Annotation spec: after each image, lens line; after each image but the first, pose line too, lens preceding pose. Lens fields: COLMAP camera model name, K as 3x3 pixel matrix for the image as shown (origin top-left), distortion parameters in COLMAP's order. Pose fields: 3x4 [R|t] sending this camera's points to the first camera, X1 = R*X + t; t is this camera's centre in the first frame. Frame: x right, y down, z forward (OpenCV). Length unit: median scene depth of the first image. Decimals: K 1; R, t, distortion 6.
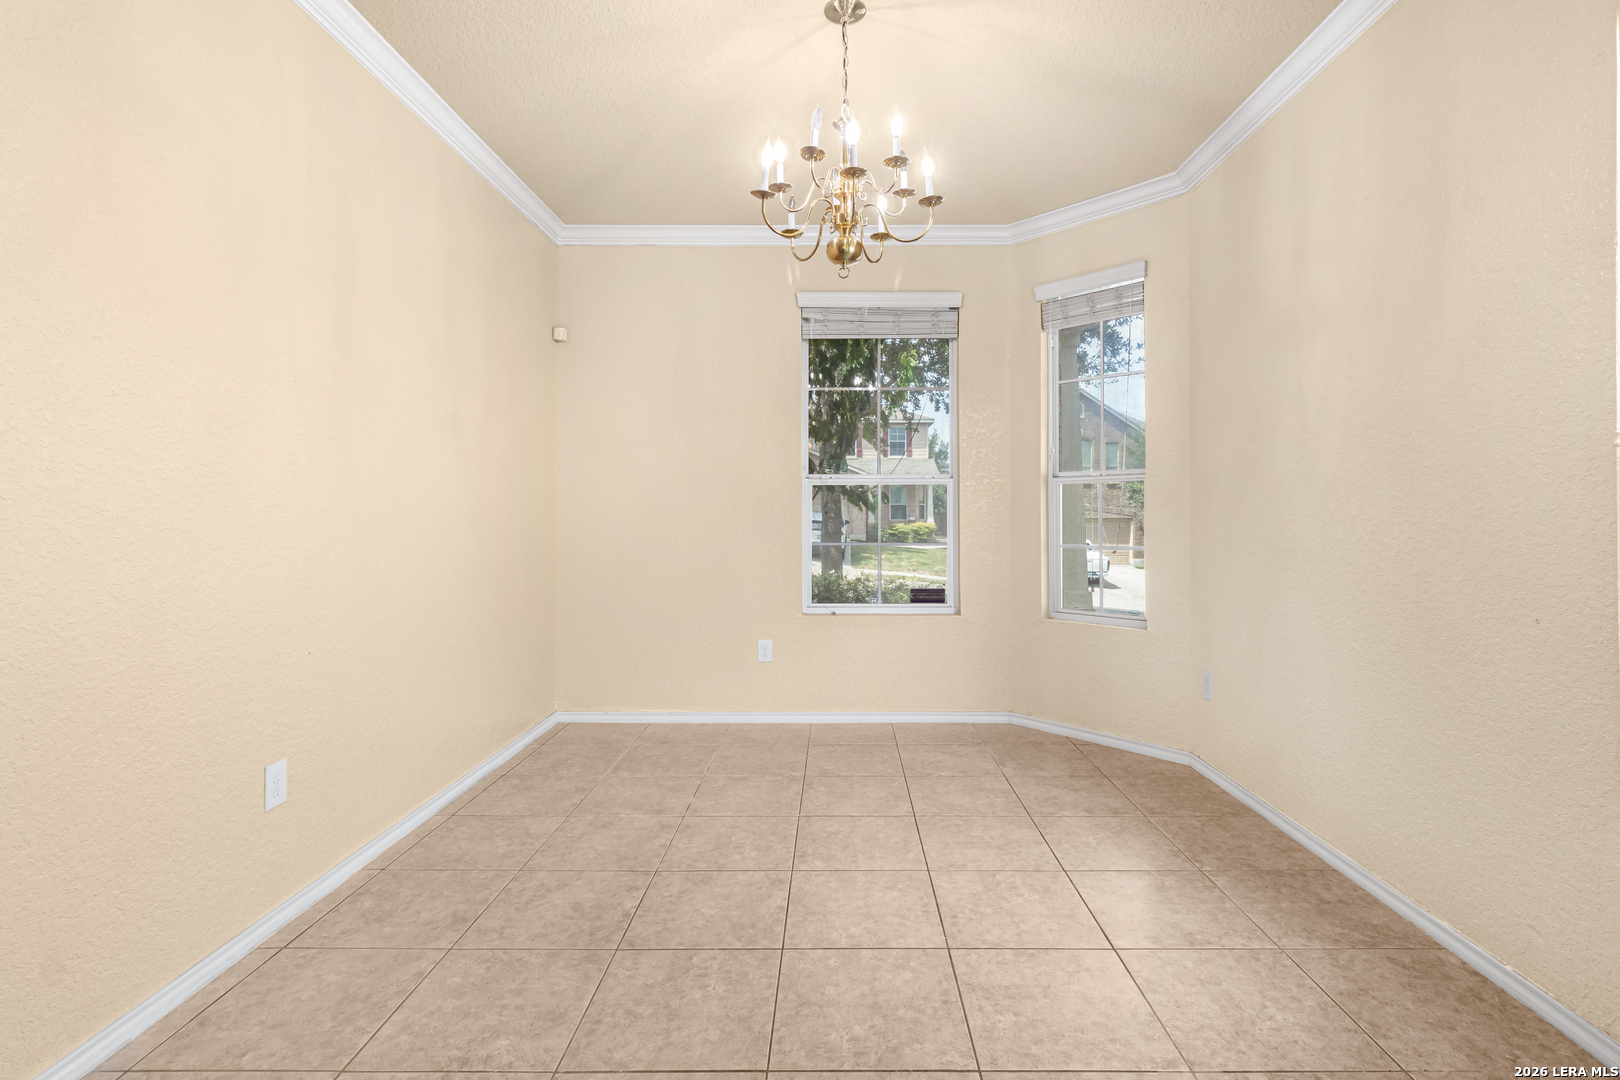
lens RADIAL K [[750.9, 0, 827.5], [0, 750.9, 512.5], [0, 0, 1]] dist [0.004624, -0.000829]
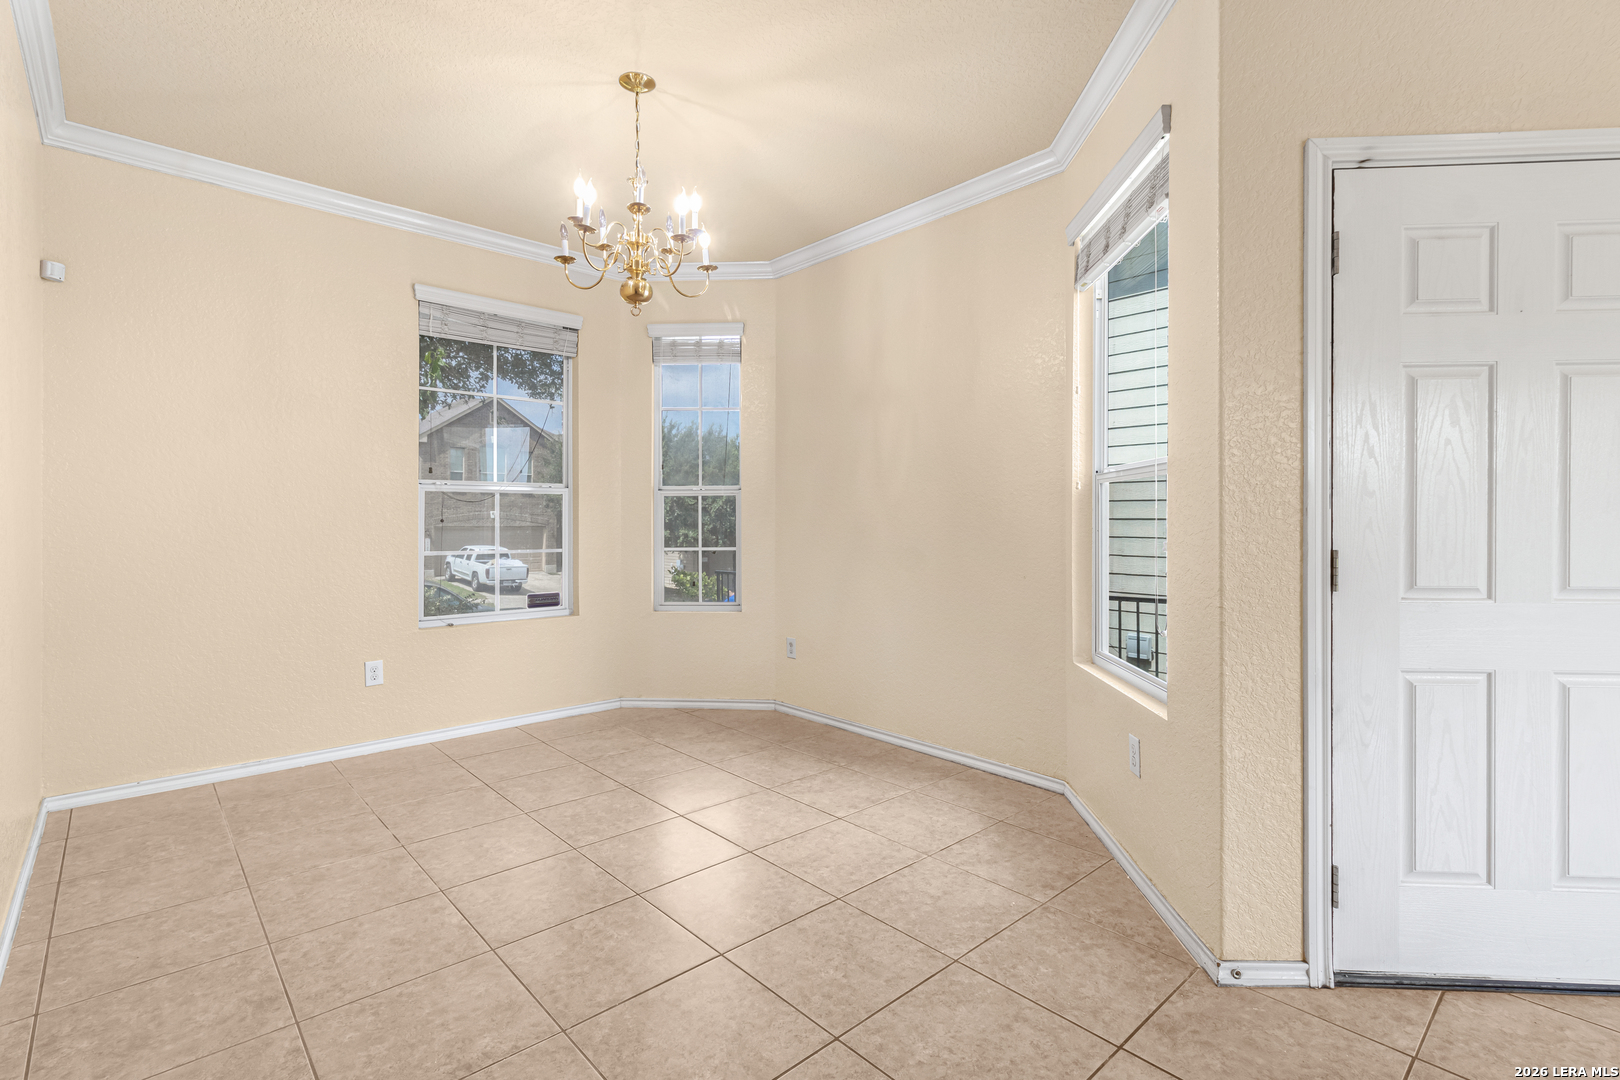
lens RADIAL K [[750.9, 0, 799.5], [0, 750.9, 531.3], [0, 0, 1]] dist [0.004624, -0.000829]
pose [[0.742573, -0.009262, 0.669701, -0.404173], [-0.000450, 0.999897, 0.014327, 0.000230], [-0.669765, -0.010940, 0.742493, -0.016917]]
